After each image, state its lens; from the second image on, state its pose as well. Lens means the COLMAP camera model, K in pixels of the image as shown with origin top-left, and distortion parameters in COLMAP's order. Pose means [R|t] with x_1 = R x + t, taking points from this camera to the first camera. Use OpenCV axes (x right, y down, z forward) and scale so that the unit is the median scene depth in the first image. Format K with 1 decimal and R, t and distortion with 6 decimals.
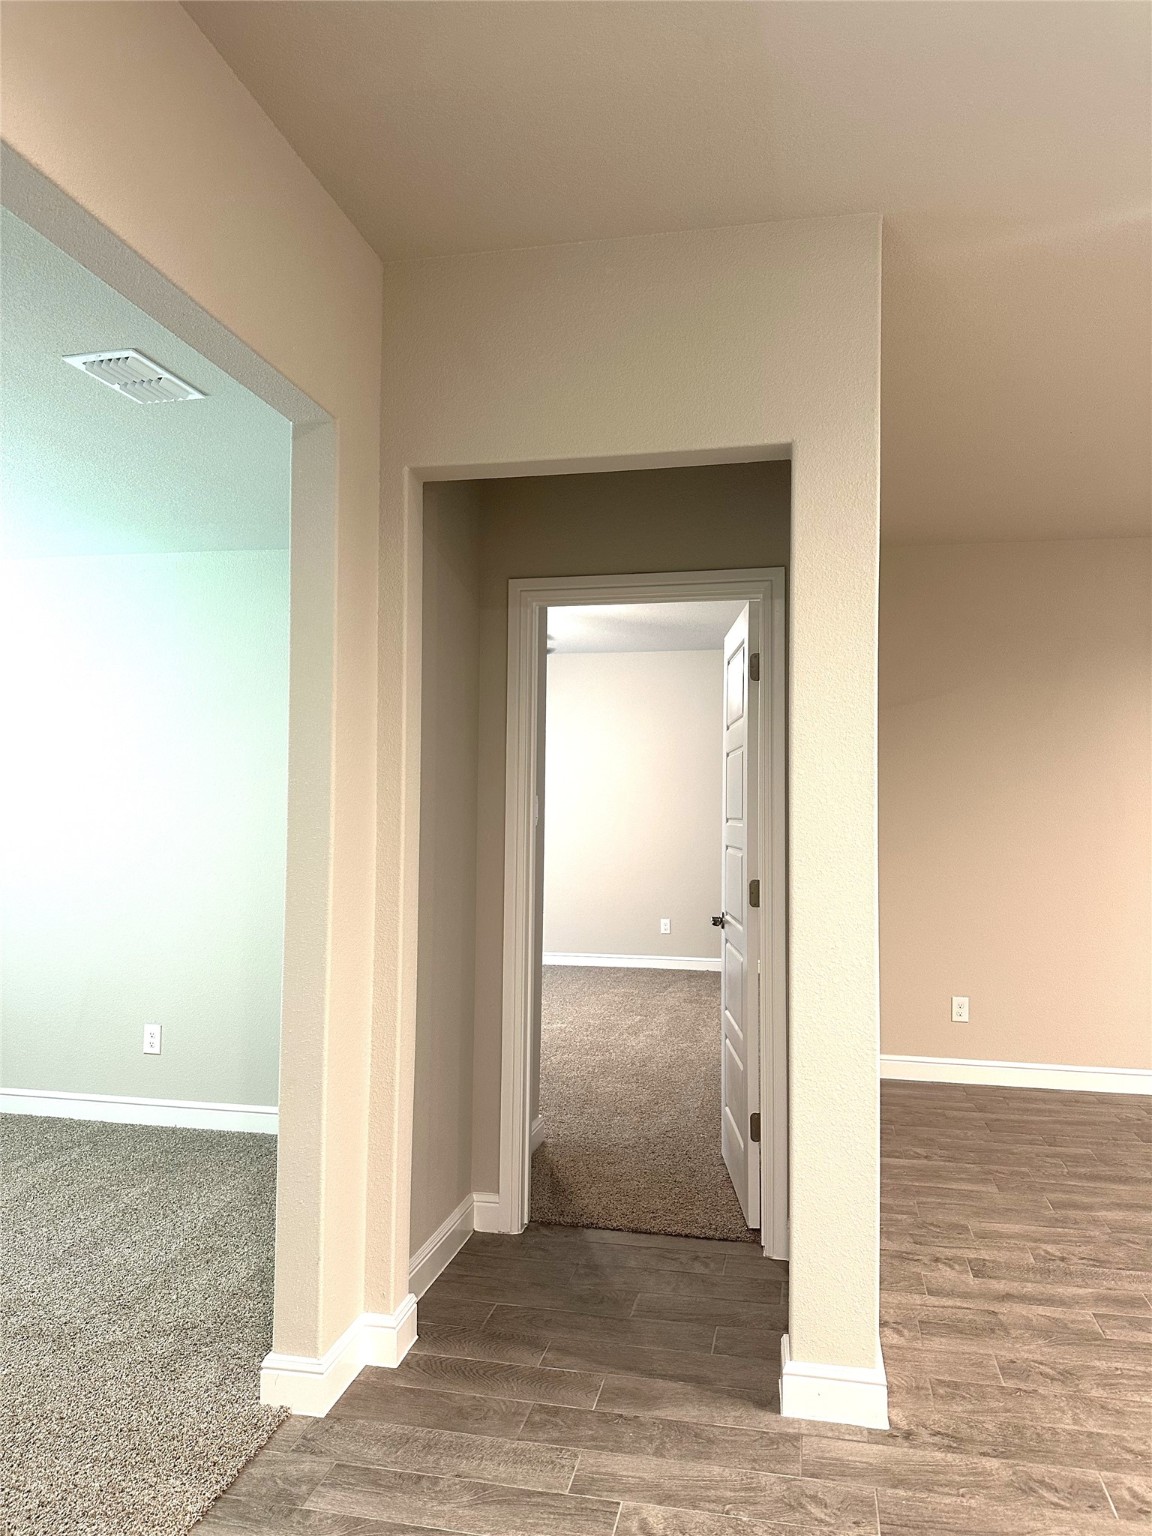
lens RADIAL K [[1079.1, 0, 576.0], [0, 1079.1, 768.0], [0, 0, 1]] dist [-0.002616, -0.001501]
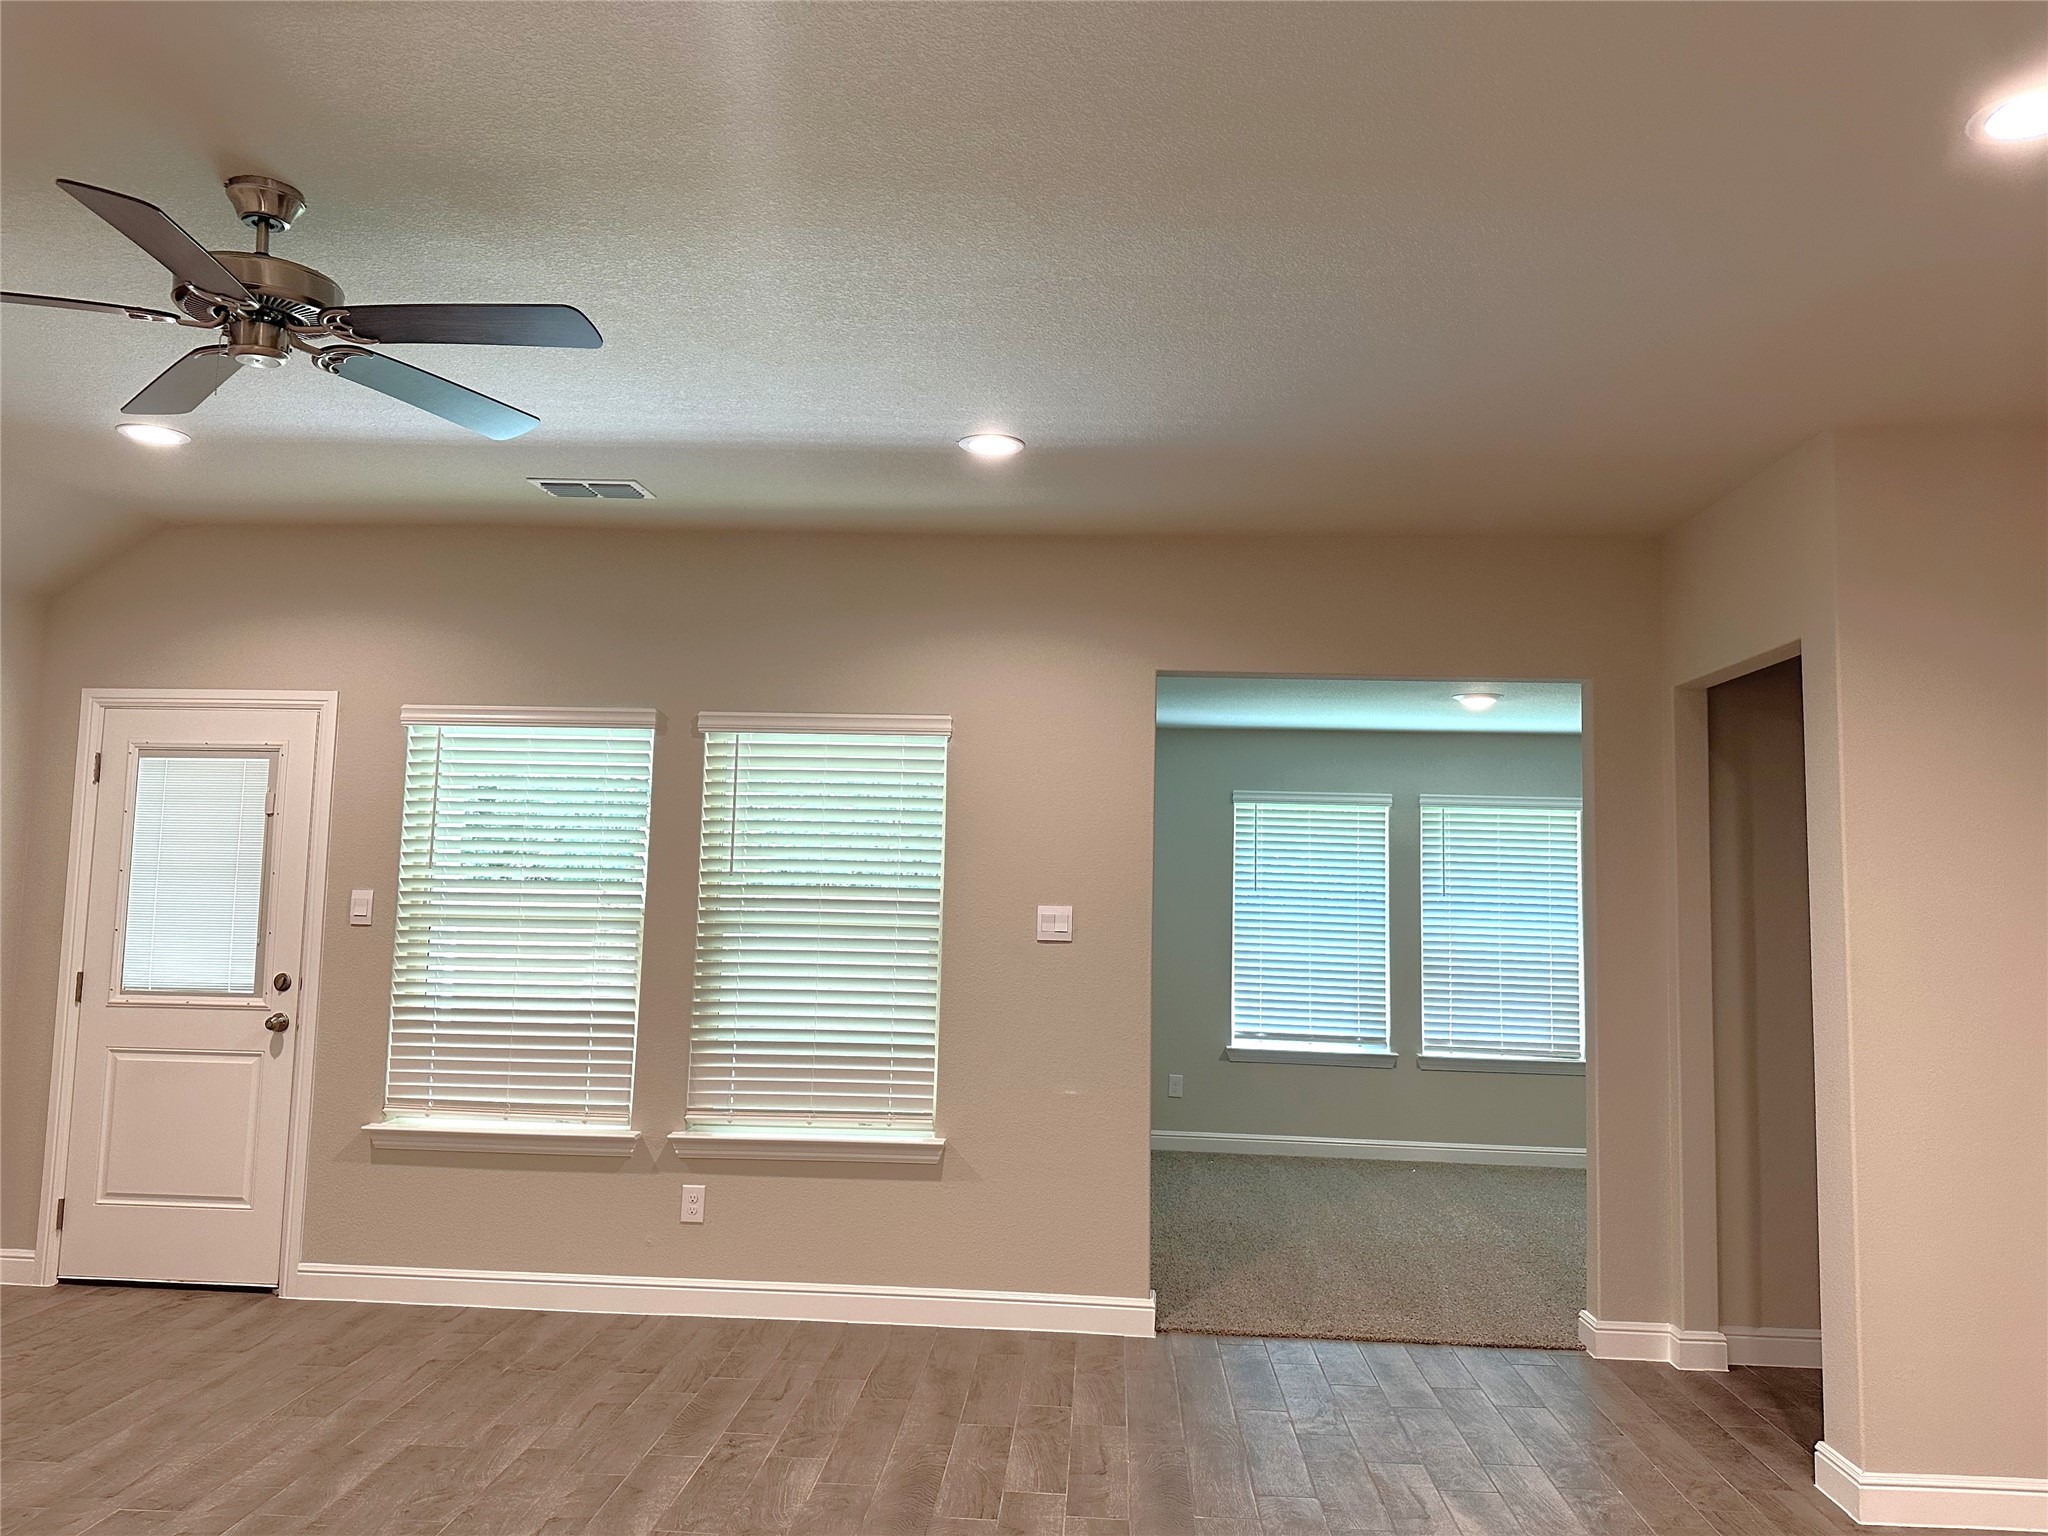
lens RADIAL K [[1434.5, 0, 1024.0], [0, 1434.5, 768.0], [0, 0, 1]] dist [0.115988, -0.135471]
pose [[0.149769, -0.086071, -0.984967, 1.692685], [0.018648, 0.996272, -0.084224, -0.046677], [0.988545, -0.005753, 0.150816, -0.068509]]
